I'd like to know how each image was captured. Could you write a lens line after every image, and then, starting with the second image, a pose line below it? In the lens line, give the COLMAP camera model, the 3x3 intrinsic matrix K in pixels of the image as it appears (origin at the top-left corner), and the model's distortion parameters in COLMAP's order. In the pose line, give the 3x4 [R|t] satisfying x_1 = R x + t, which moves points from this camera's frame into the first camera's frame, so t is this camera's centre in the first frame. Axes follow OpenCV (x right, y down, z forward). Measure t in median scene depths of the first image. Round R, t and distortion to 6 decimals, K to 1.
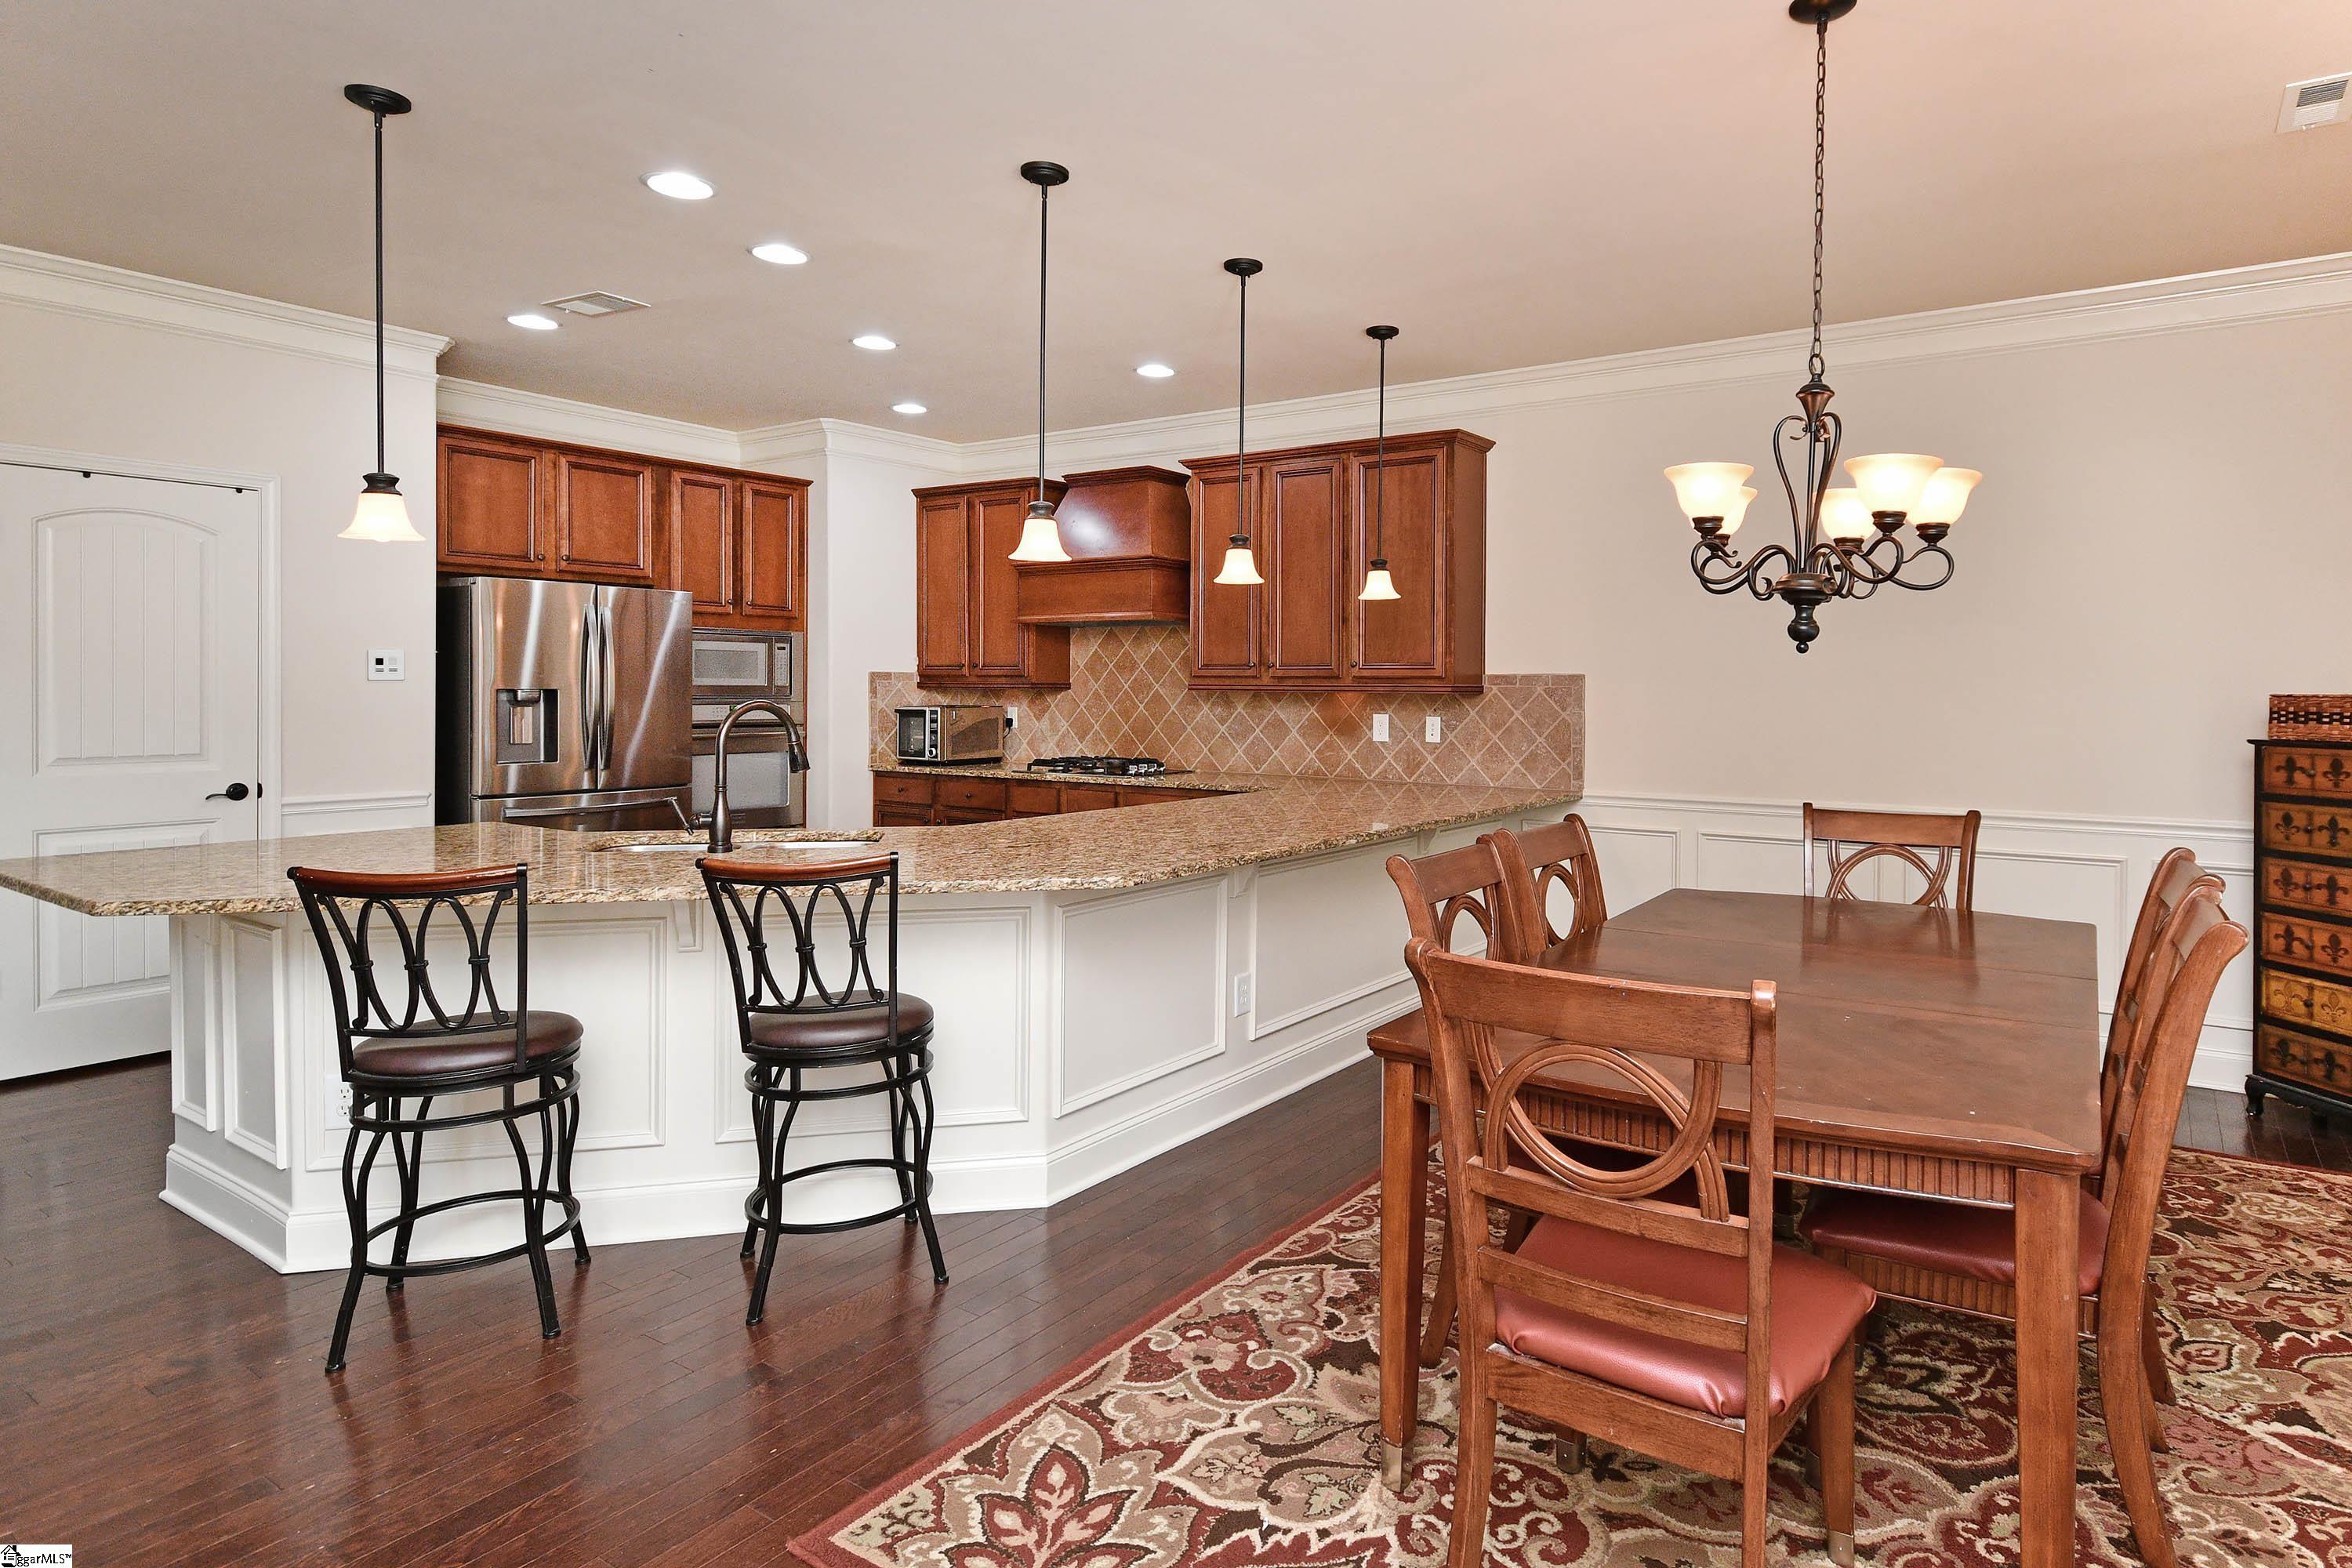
lens RADIAL K [[1311.0, 0, 1300.0], [0, 1311.0, 697.6], [0, 0, 1]] dist [0.022097, 0.000879]
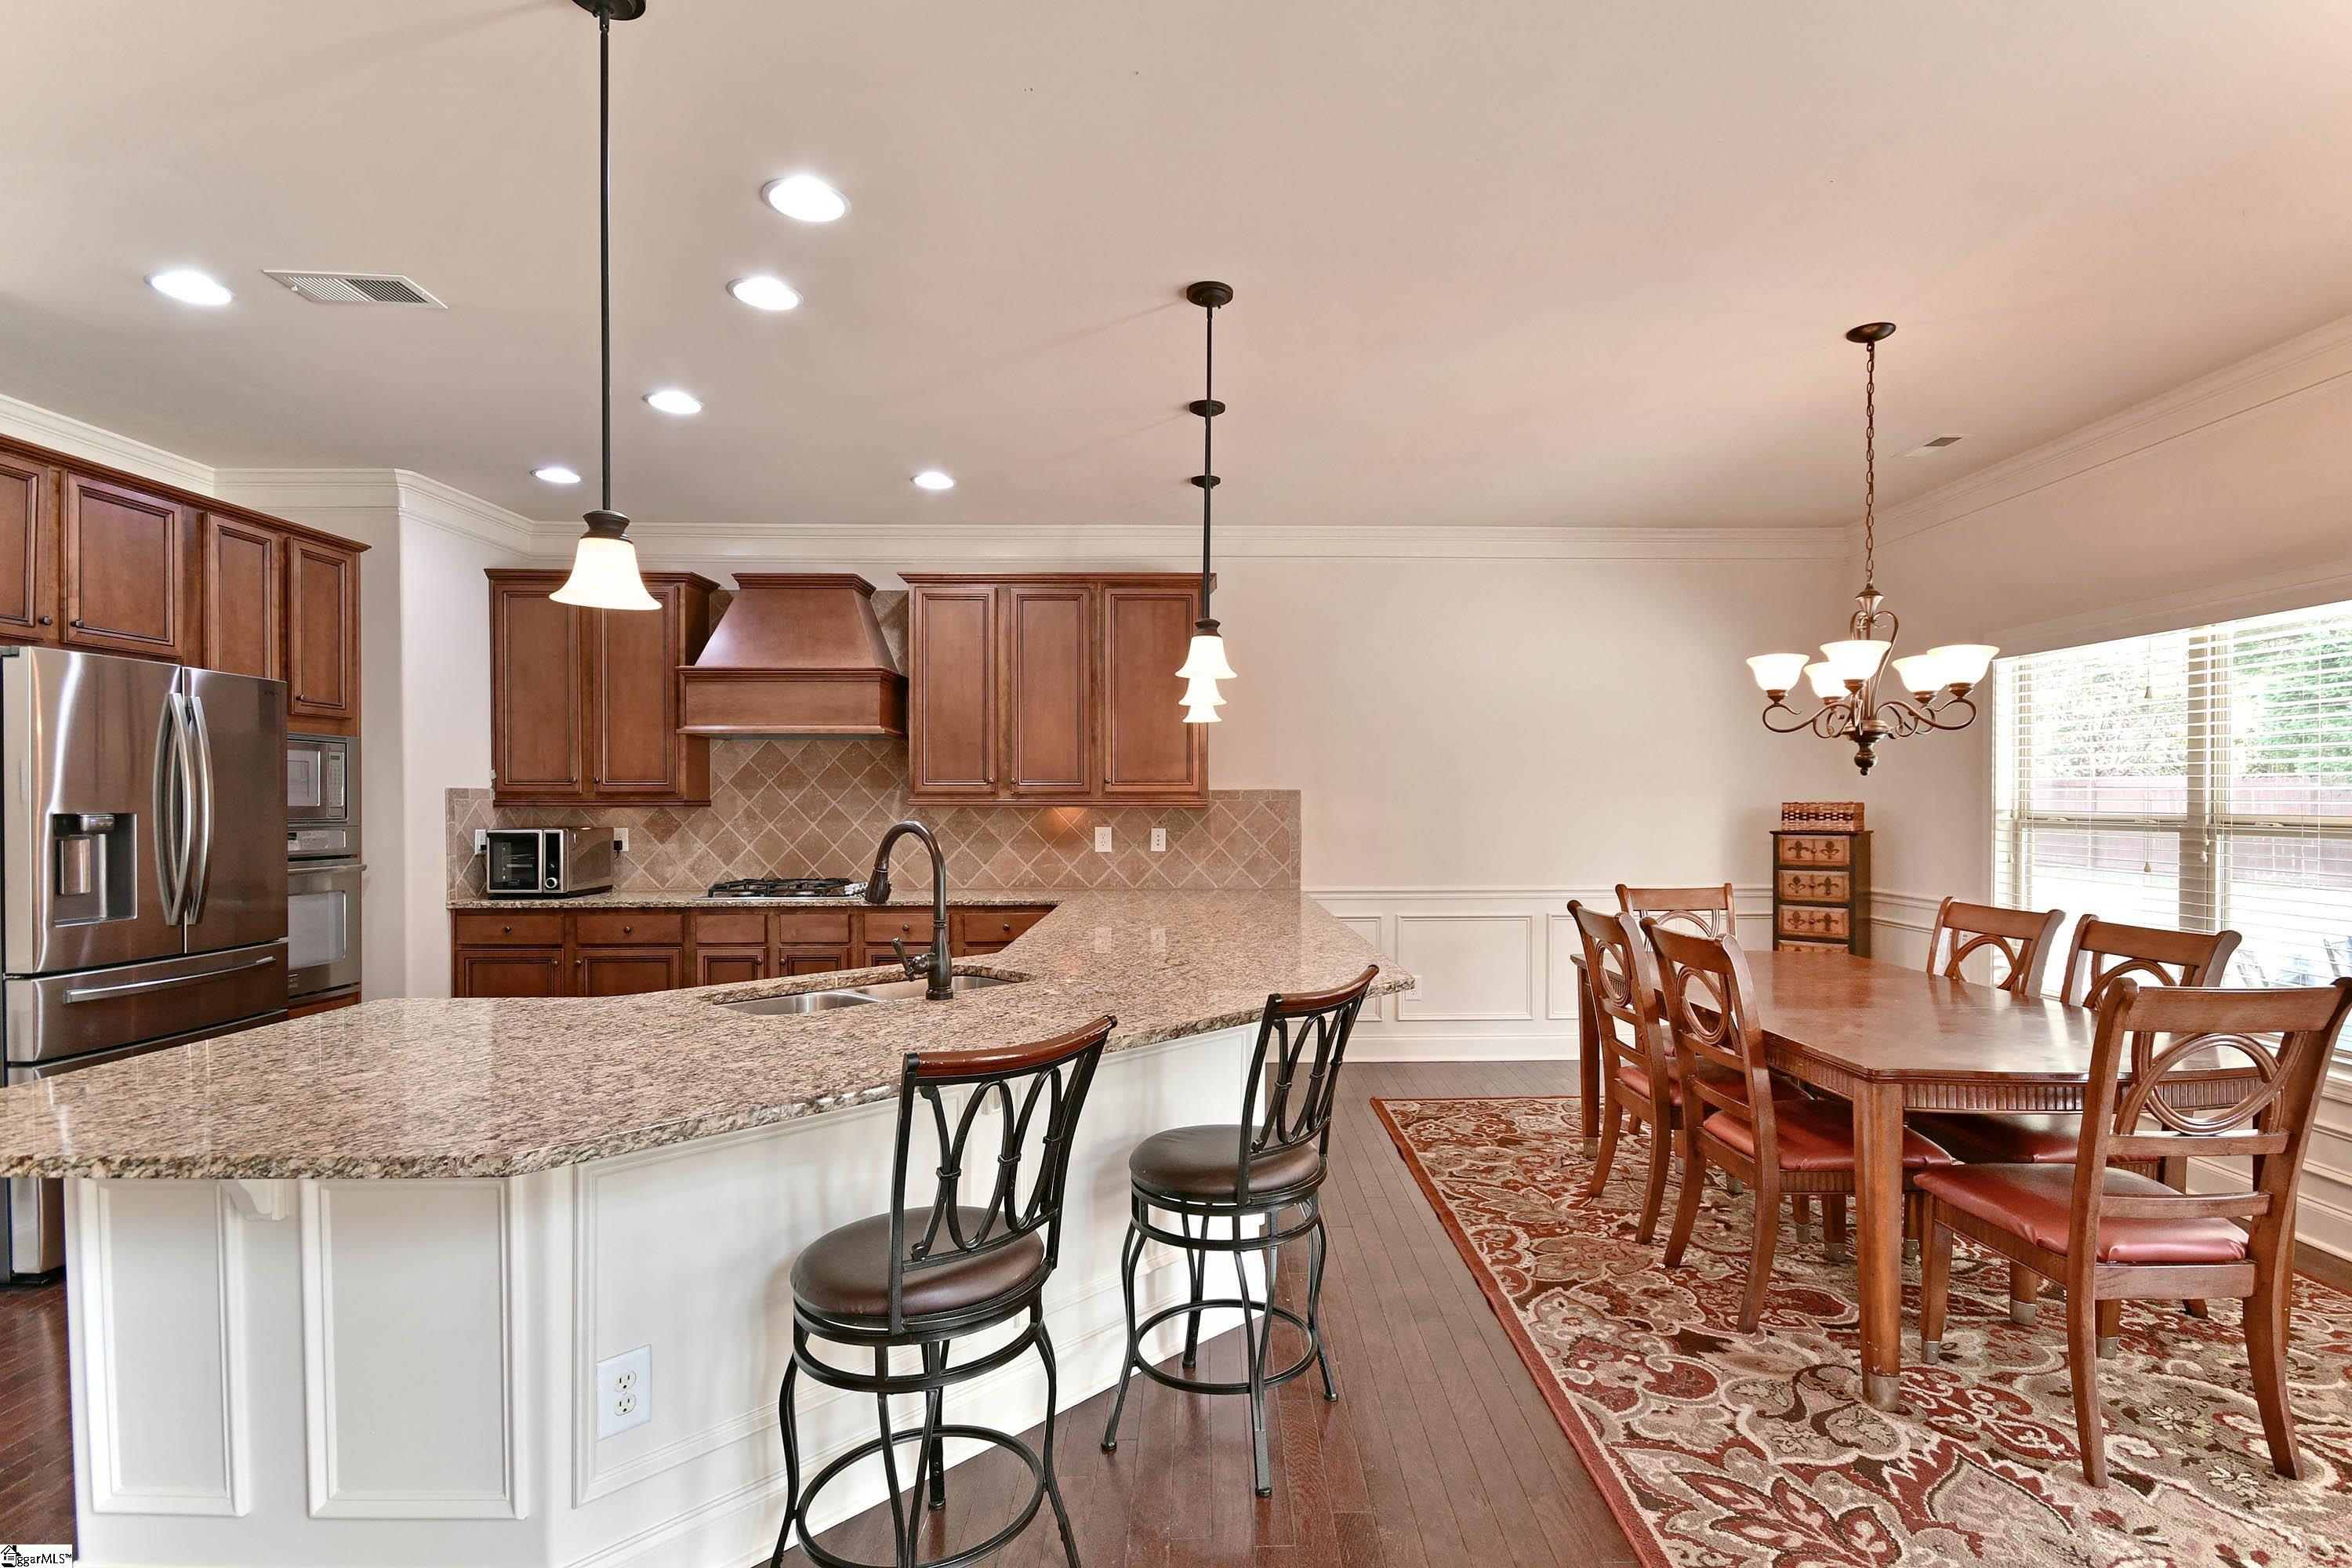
lens RADIAL K [[1171.9, 0, 1228.5], [0, 1171.9, 807.4], [0, 0, 1]] dist [0.004002, -0.001218]
pose [[0.821760, -0.009425, 0.569756, -0.412626], [0.011199, 0.999937, 0.000390, -0.002841], [-0.569724, 0.006060, 0.821814, 0.150986]]
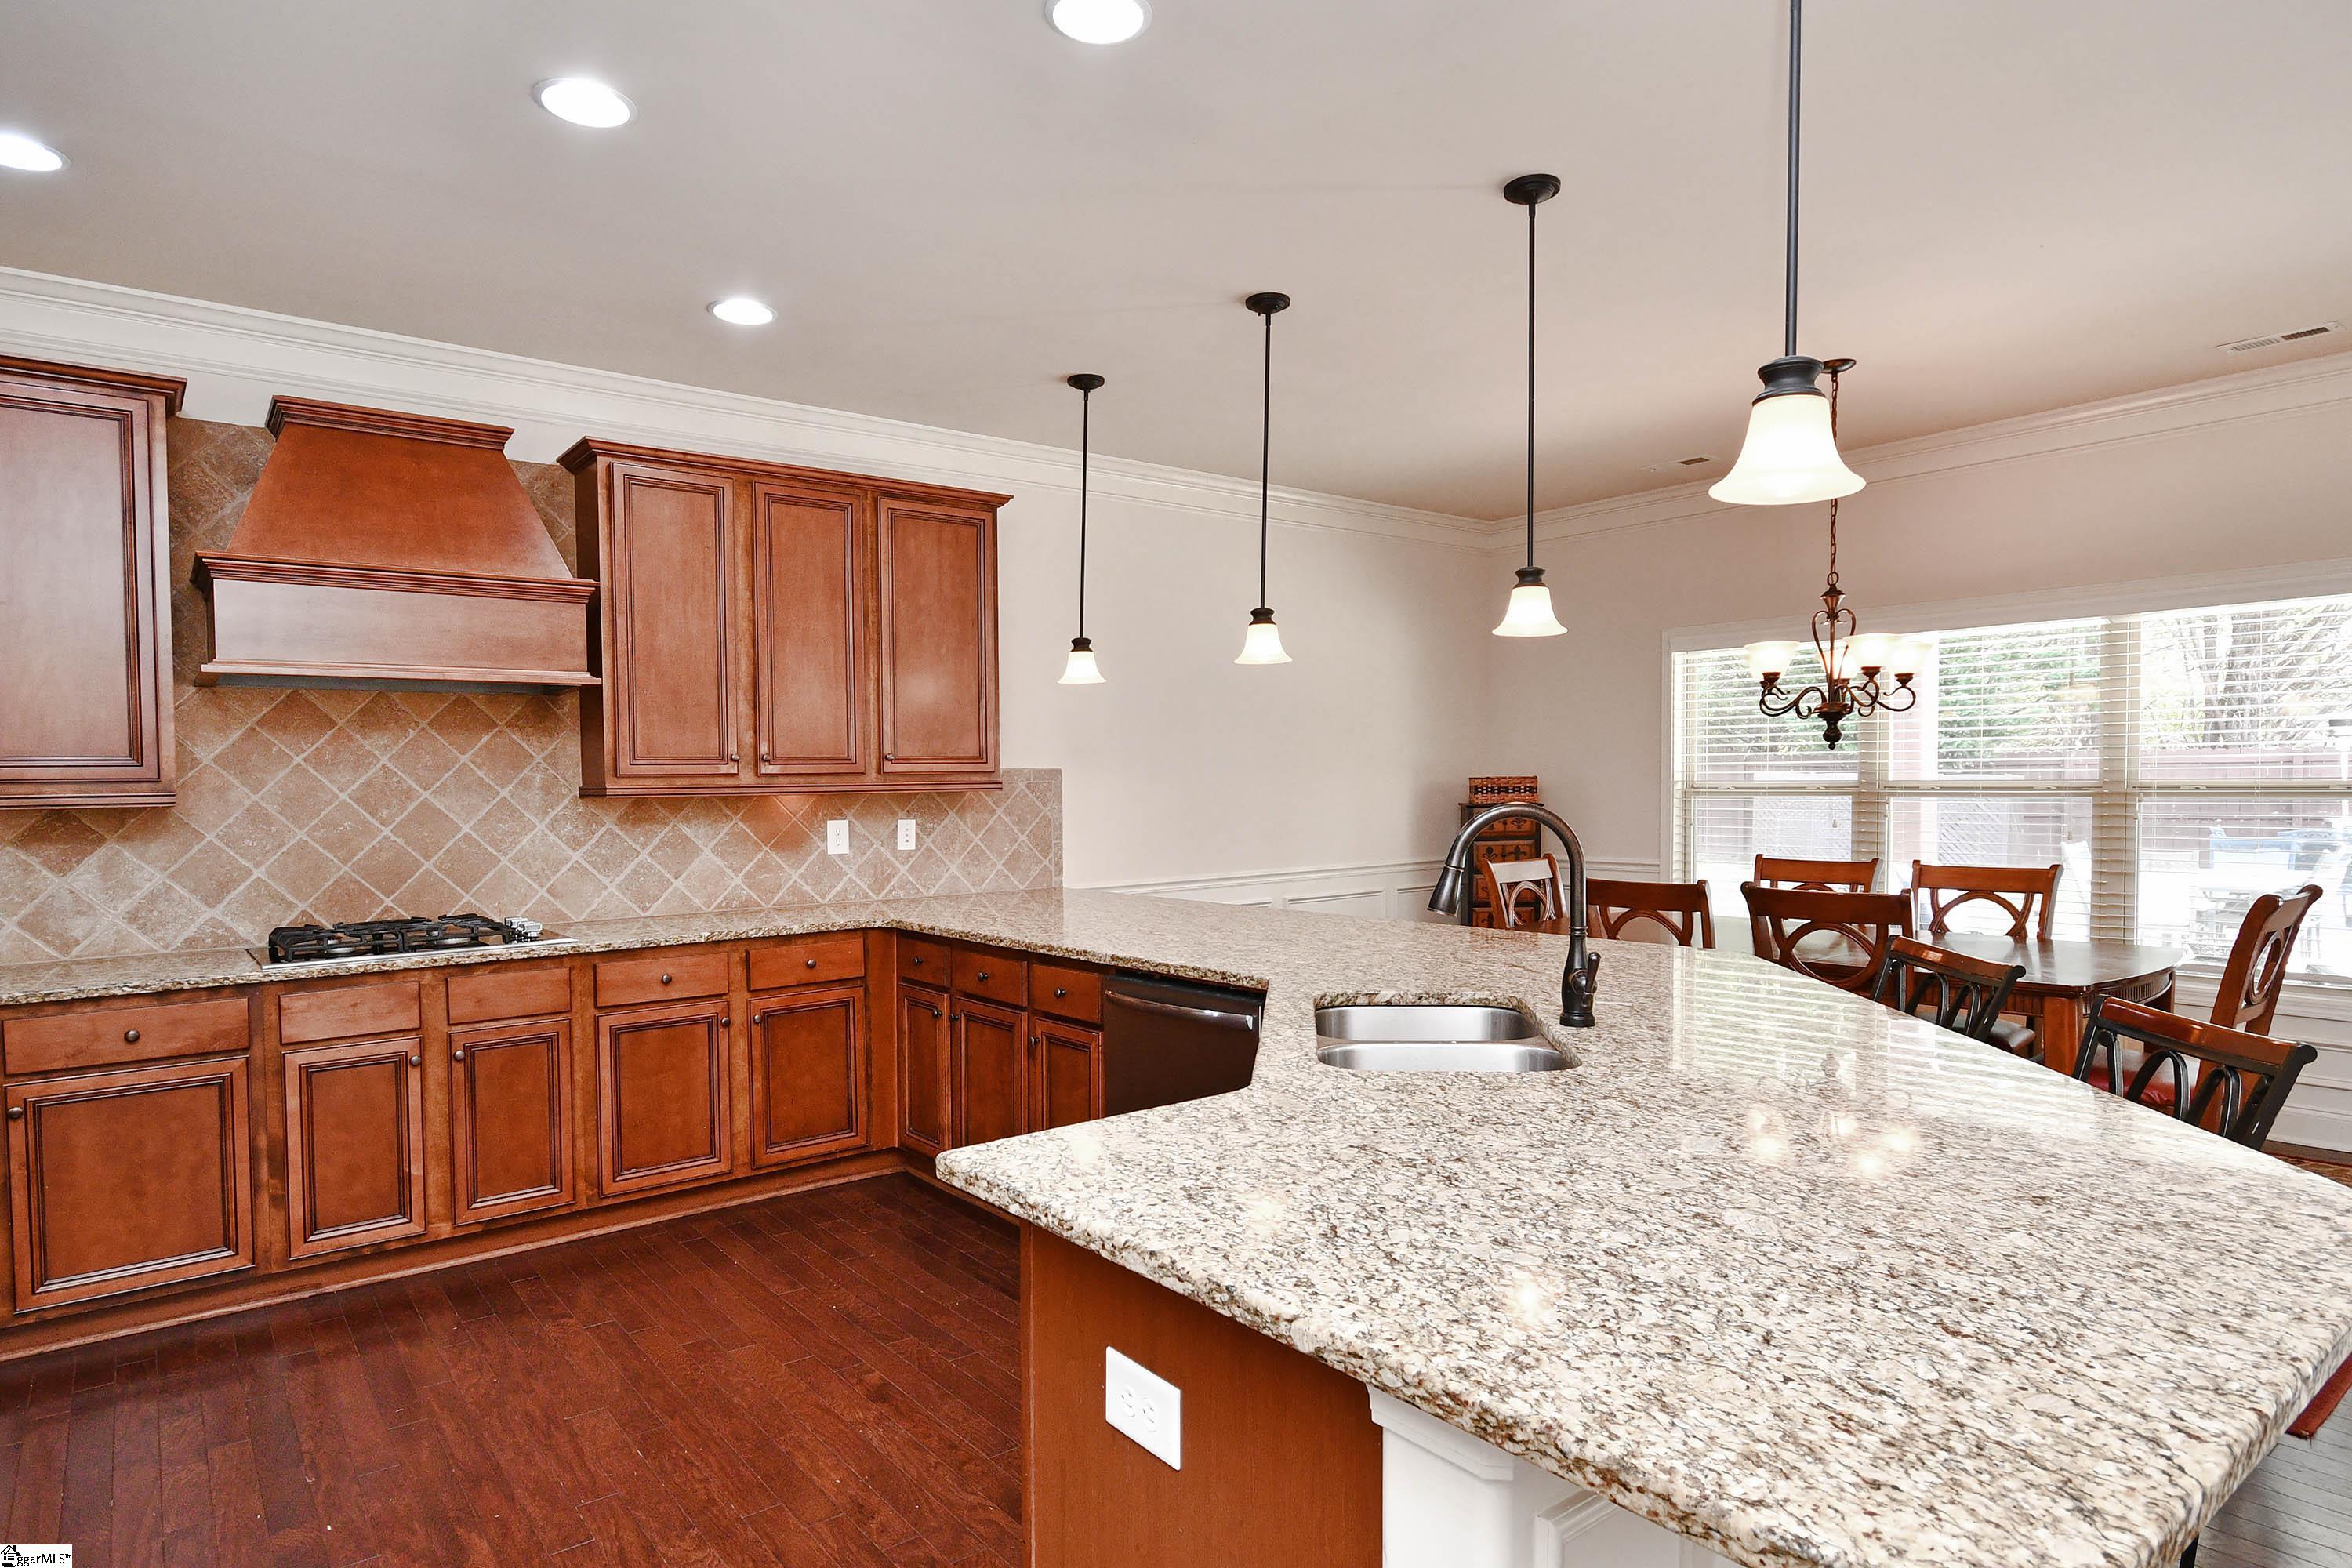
lens RADIAL K [[1300.7, 0, 1189.1], [0, 1300.7, 801.6], [0, 0, 1]] dist [-0.003906, -0.000077]
pose [[0.310511, -0.026543, 0.950199, -0.640352], [0.026109, 0.999471, 0.019388, -0.008714], [-0.950211, 0.018789, 0.311039, 0.560808]]
